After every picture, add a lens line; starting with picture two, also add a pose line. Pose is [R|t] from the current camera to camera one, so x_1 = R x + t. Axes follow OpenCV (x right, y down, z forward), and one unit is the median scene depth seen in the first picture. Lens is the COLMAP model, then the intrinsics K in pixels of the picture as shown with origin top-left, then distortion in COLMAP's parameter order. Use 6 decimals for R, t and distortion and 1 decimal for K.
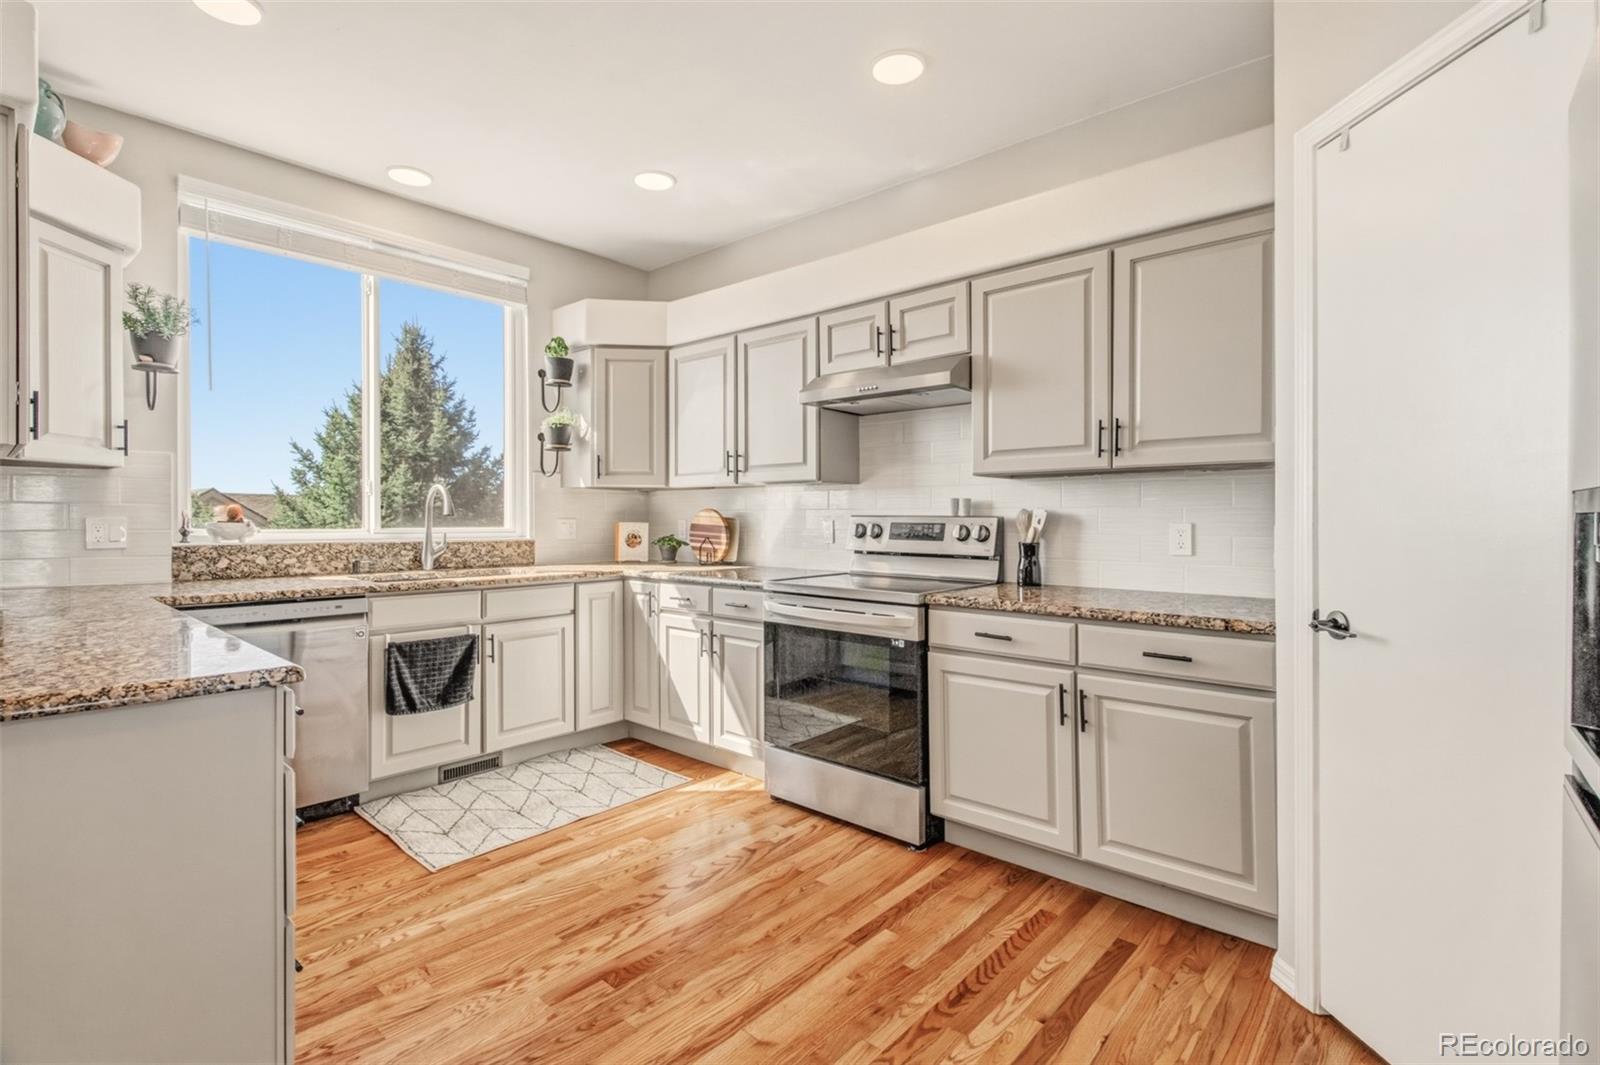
lens RADIAL K [[756.9, 0, 812.7], [0, 756.9, 530.2], [0, 0, 1]] dist [0.001973, -0.007045]
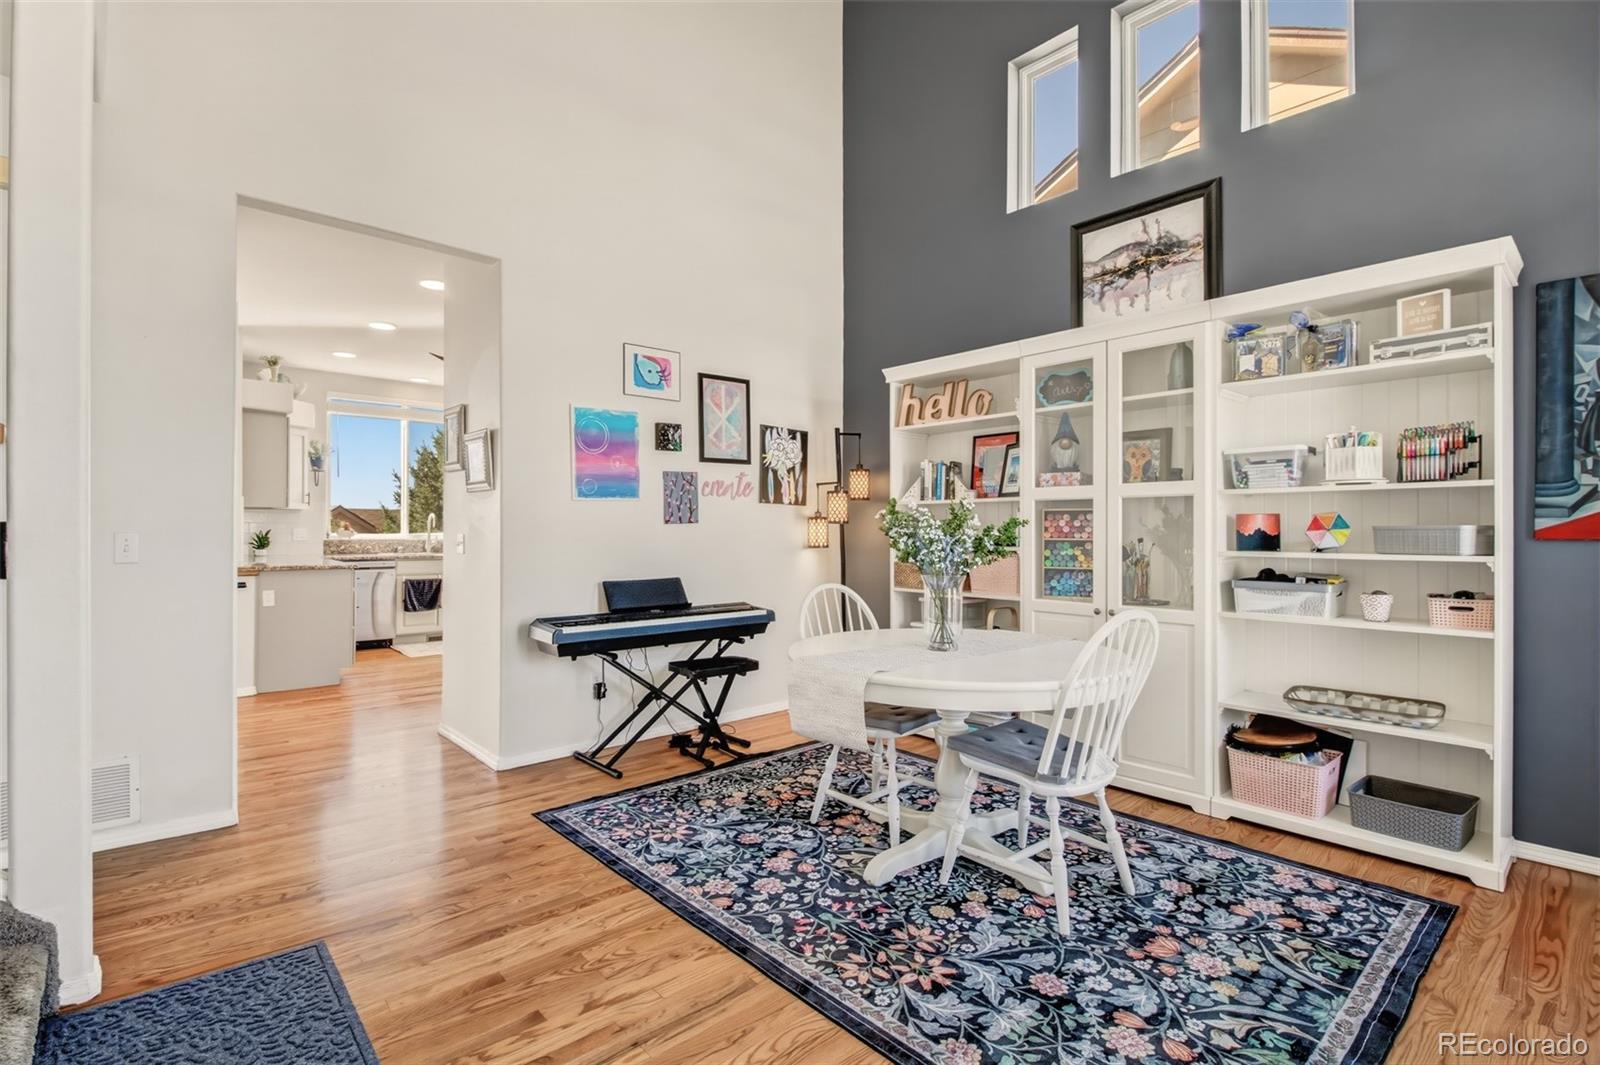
lens RADIAL K [[756.9, 0, 813.2], [0, 756.9, 525.5], [0, 0, 1]] dist [0.001973, -0.007045]
pose [[0.993231, 0.001597, -0.116148, 0.979656], [-0.003445, 0.999871, -0.015714, 0.005735], [0.116108, 0.016007, 0.993108, -1.208743]]
